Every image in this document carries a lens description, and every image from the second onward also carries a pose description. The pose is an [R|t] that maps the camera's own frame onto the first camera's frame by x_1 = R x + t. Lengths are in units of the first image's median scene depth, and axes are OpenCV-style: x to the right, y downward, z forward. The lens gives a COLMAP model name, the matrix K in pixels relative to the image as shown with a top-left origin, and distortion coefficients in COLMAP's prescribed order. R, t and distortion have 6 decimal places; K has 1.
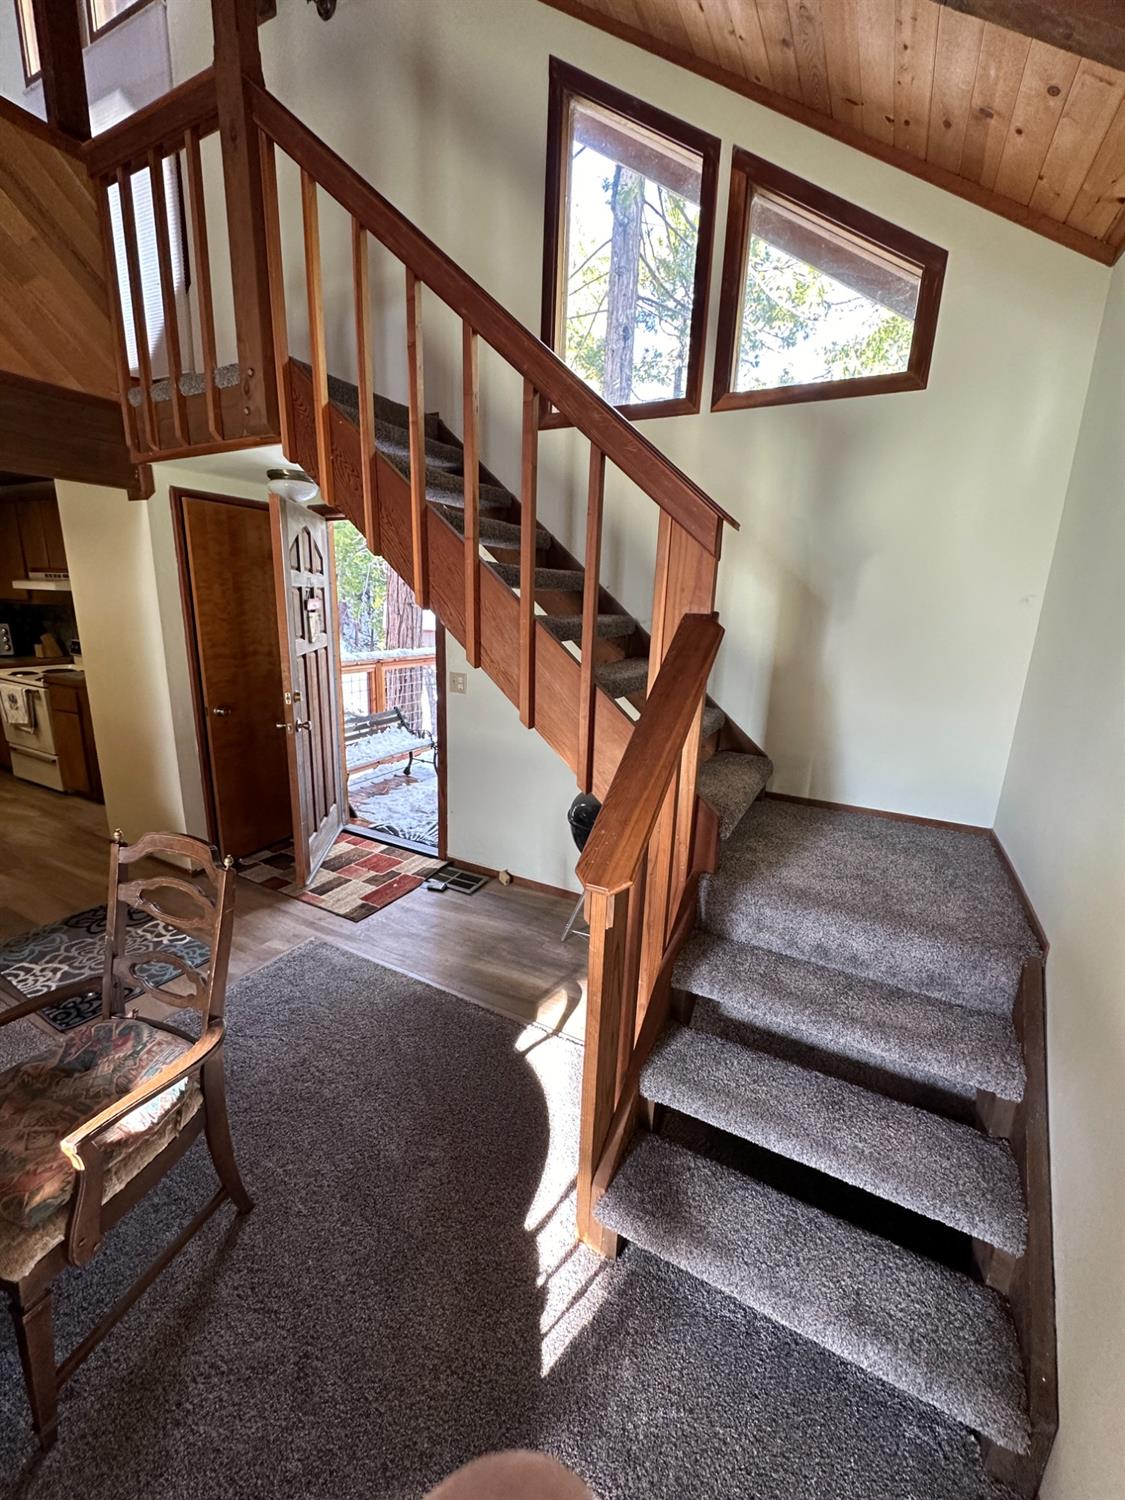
lens RADIAL K [[596.8, 0, 559.2], [0, 596.8, 745.8], [0, 0, 1]] dist [-0.004287, 0.001057]
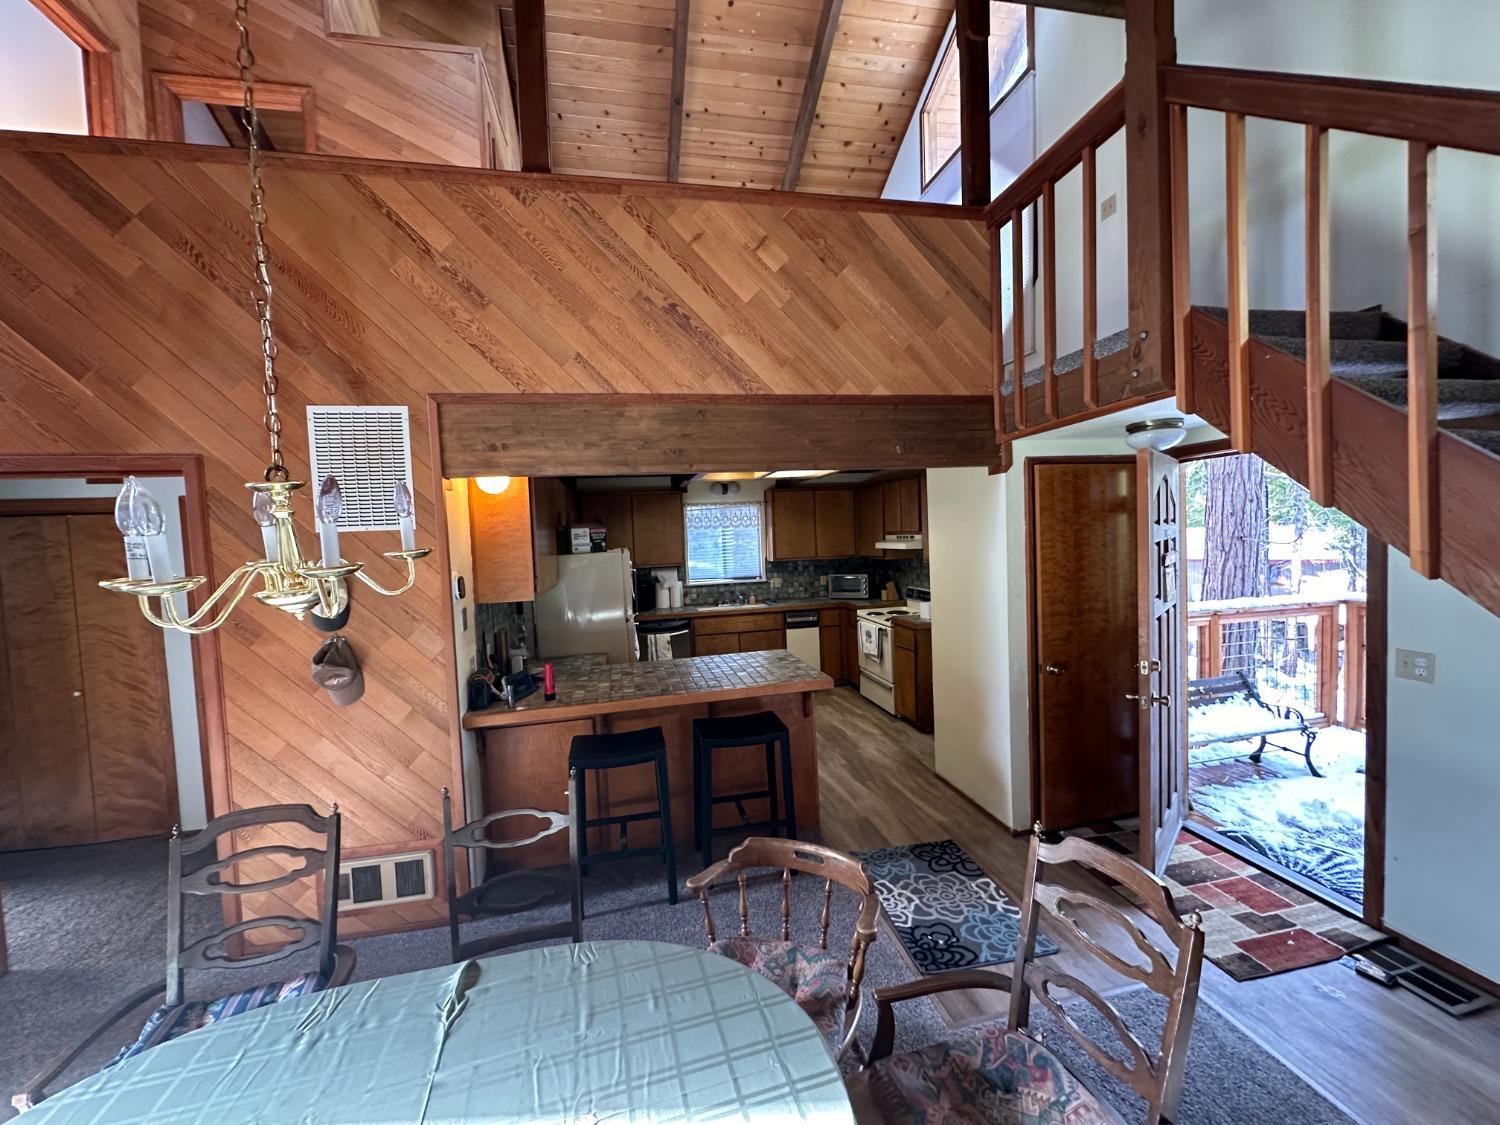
lens RADIAL K [[596.8, 0, 750.2], [0, 596.8, 561.3], [0, 0, 1]] dist [-0.004287, 0.001057]
pose [[0.633983, -0.027848, -0.772845, -0.130684], [-0.122422, 0.983137, -0.135850, -0.040032], [0.763596, 0.180740, 0.619883, -0.014153]]
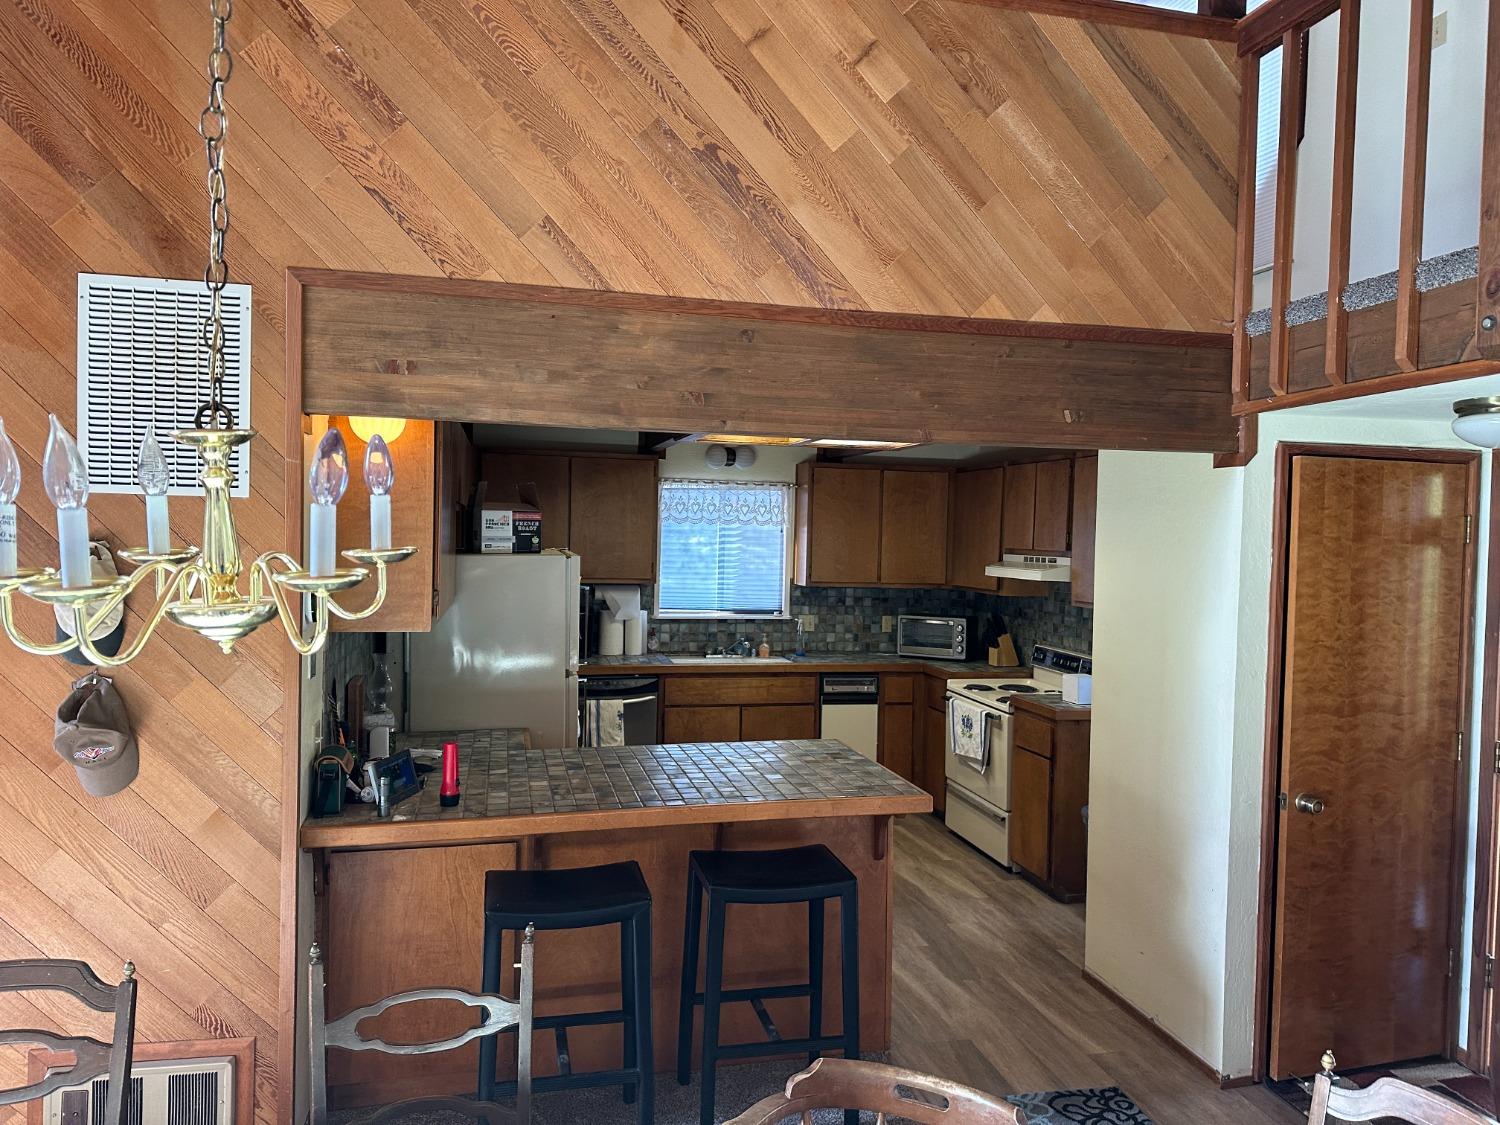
lens RADIAL K [[1050.2, 0, 762.3], [0, 1050.2, 562.1], [0, 0, 1]] dist [0.058705, -0.069898]
pose [[0.657044, -0.000035, -0.753853, -0.148219], [-0.180866, 0.970785, -0.157685, -0.029348], [0.731834, 0.239952, 0.637841, -0.092841]]
